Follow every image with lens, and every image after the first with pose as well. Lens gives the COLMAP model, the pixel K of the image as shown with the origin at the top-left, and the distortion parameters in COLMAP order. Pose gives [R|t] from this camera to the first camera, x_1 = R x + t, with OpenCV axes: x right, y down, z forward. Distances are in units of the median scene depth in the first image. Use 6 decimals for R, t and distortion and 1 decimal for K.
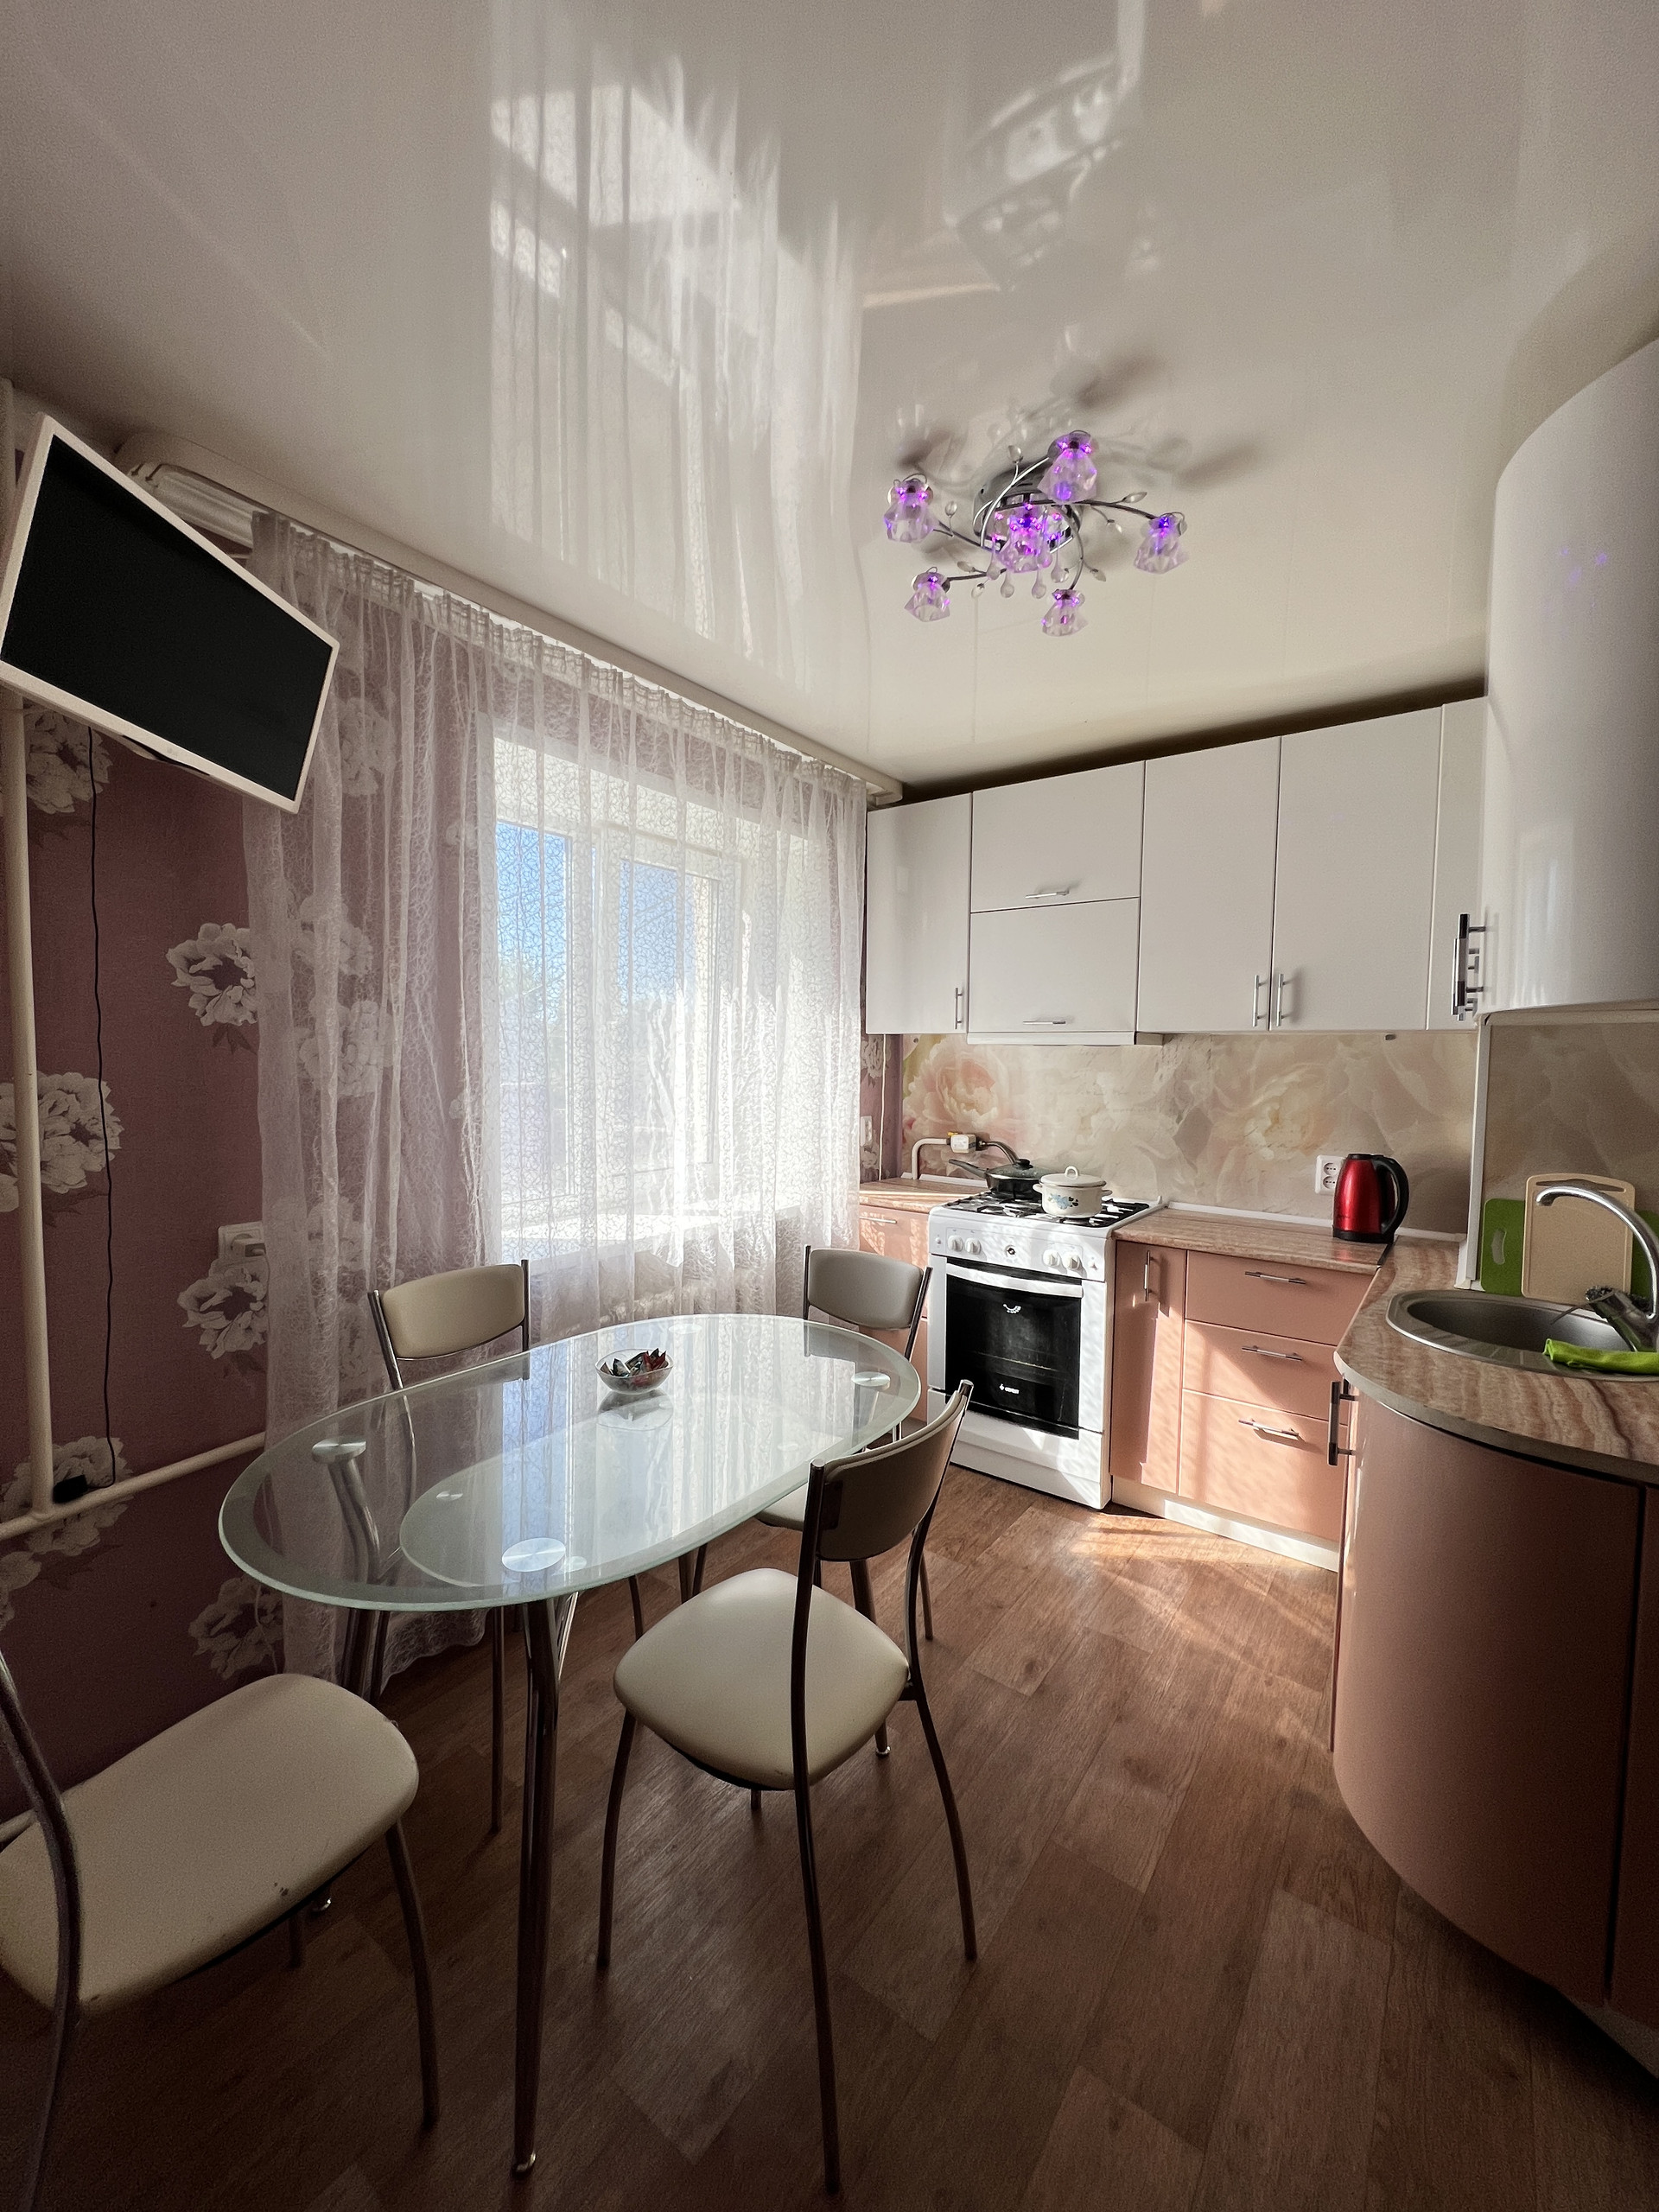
lens RADIAL K [[882.5, 0, 831.2], [0, 882.5, 1101.2], [0, 0, 1]] dist [-0.000827, 0.000246]
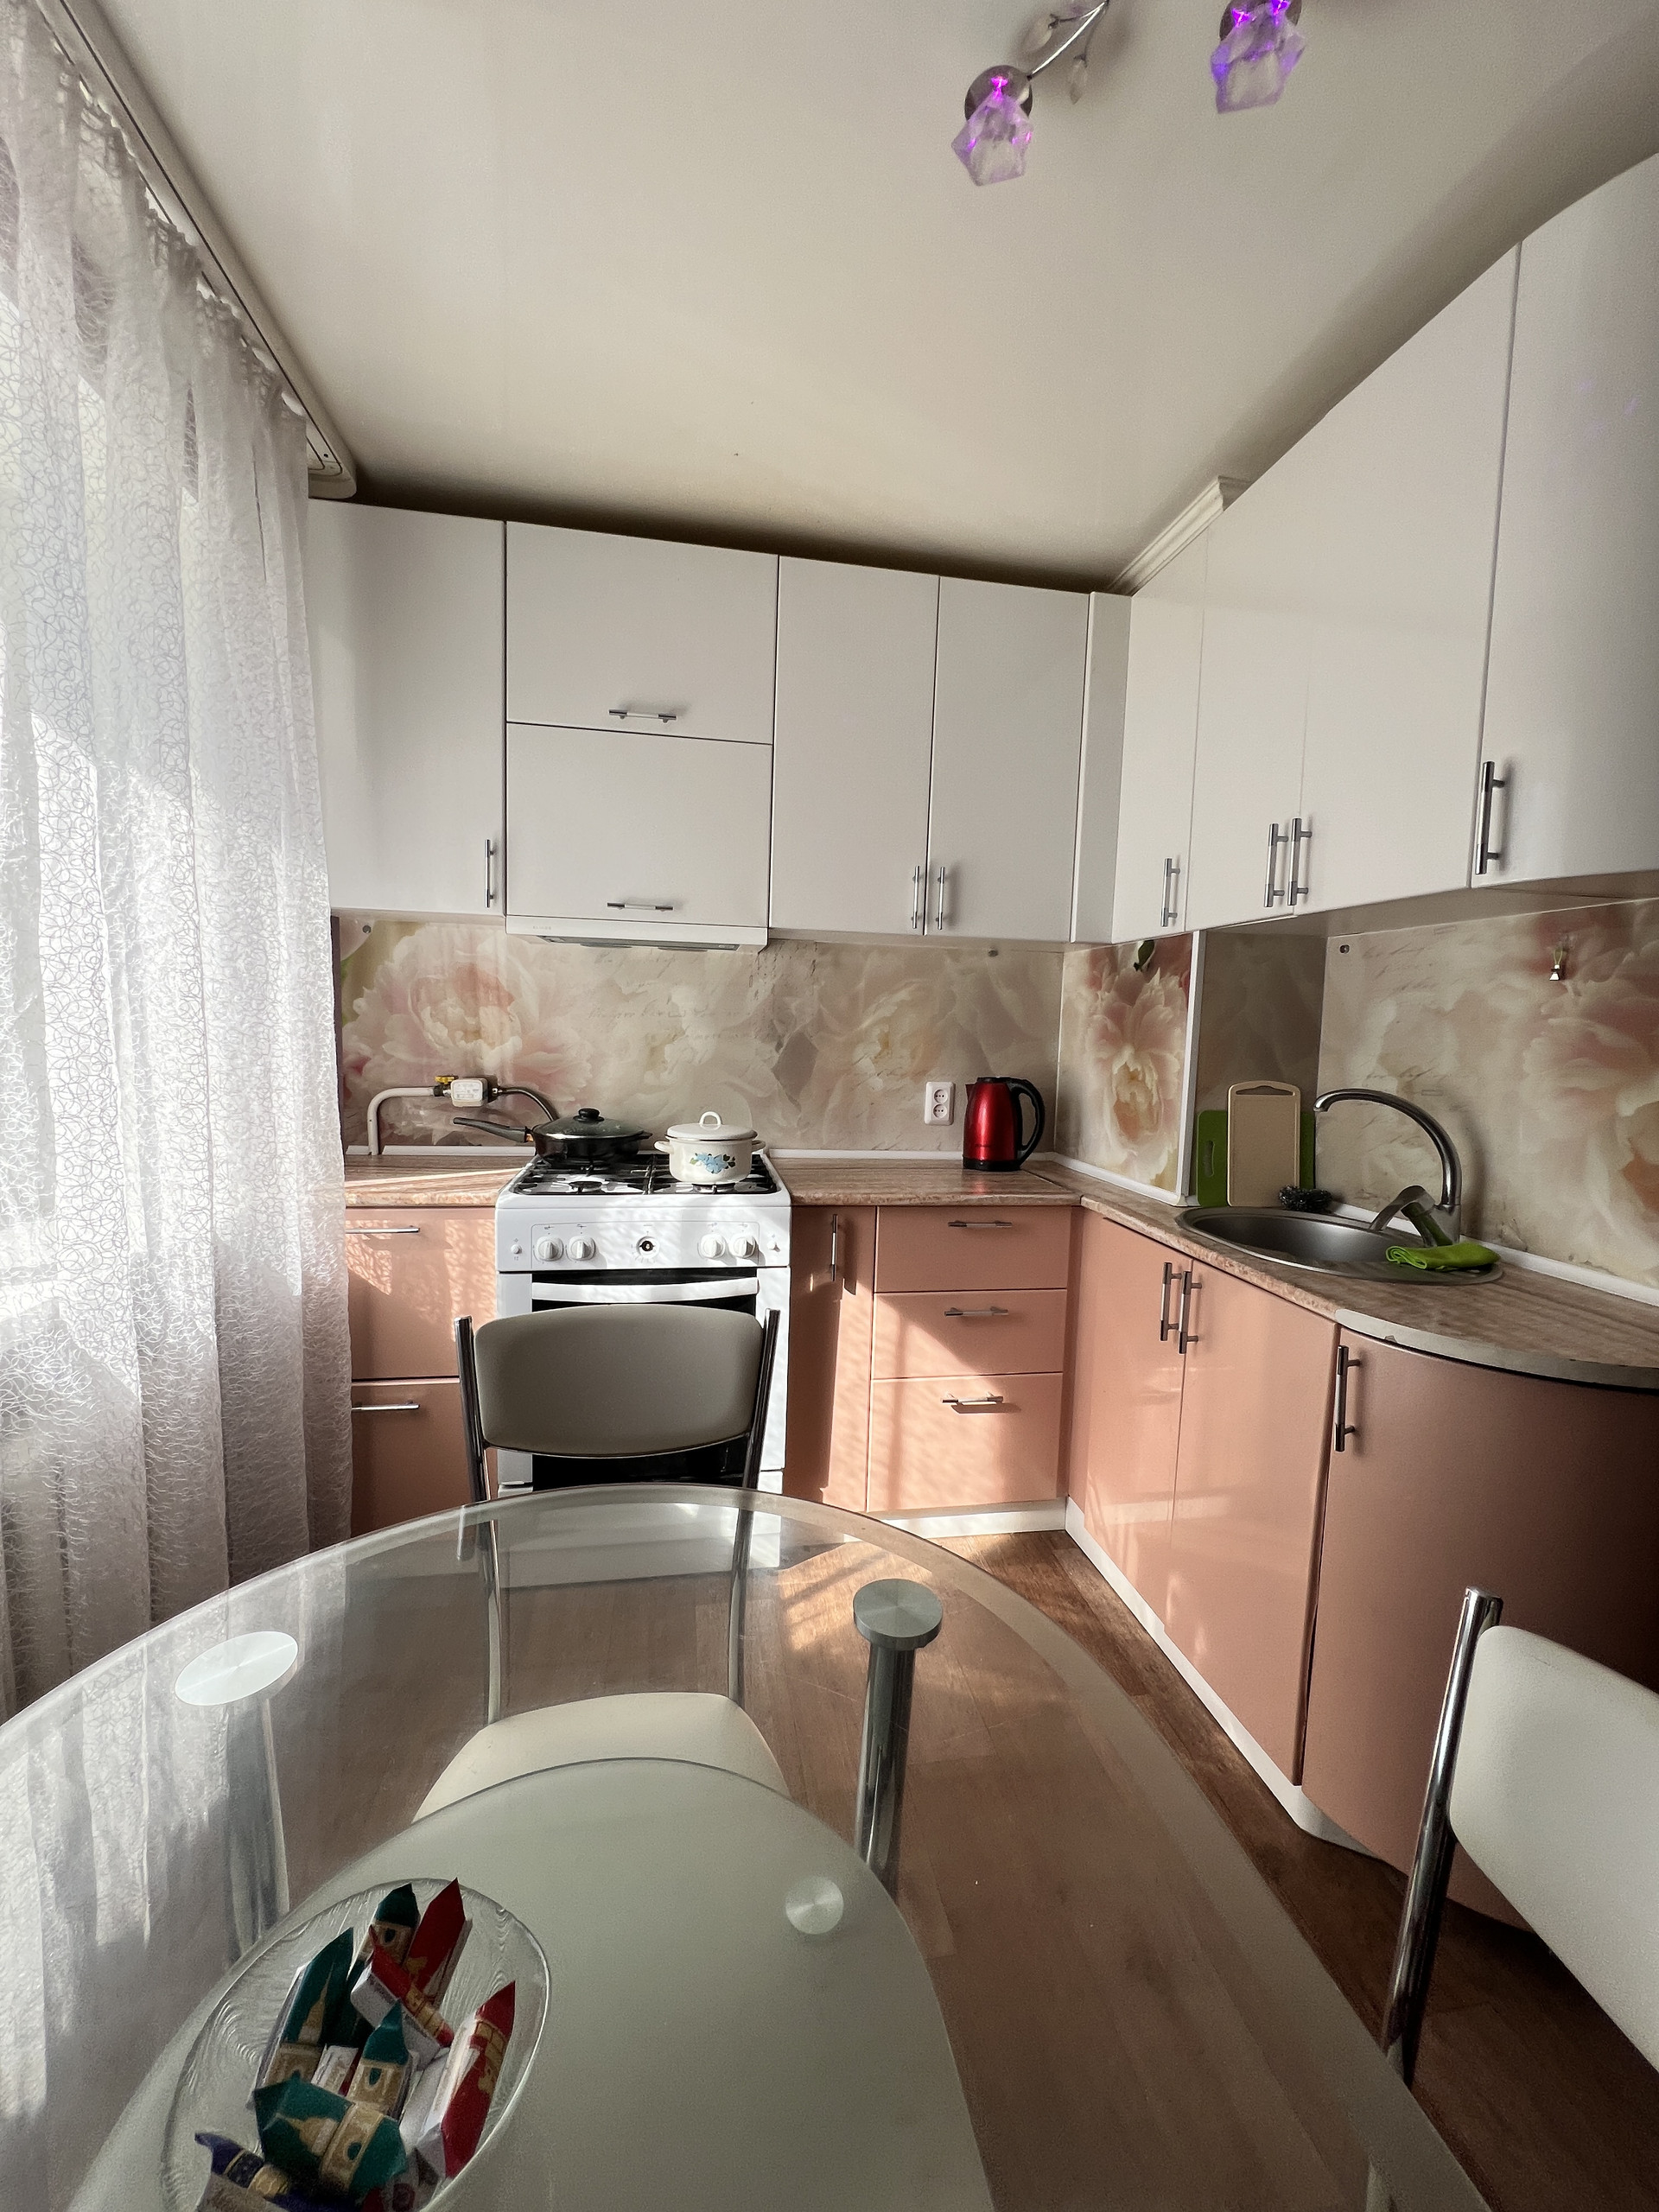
lens RADIAL K [[882.5, 0, 831.2], [0, 882.5, 1101.2], [0, 0, 1]] dist [-0.000827, 0.000246]
pose [[0.691867, -0.056136, 0.719840, -0.168021], [0.016668, 0.997949, 0.061804, 0.023175], [-0.721833, -0.030762, 0.691383, 0.442293]]
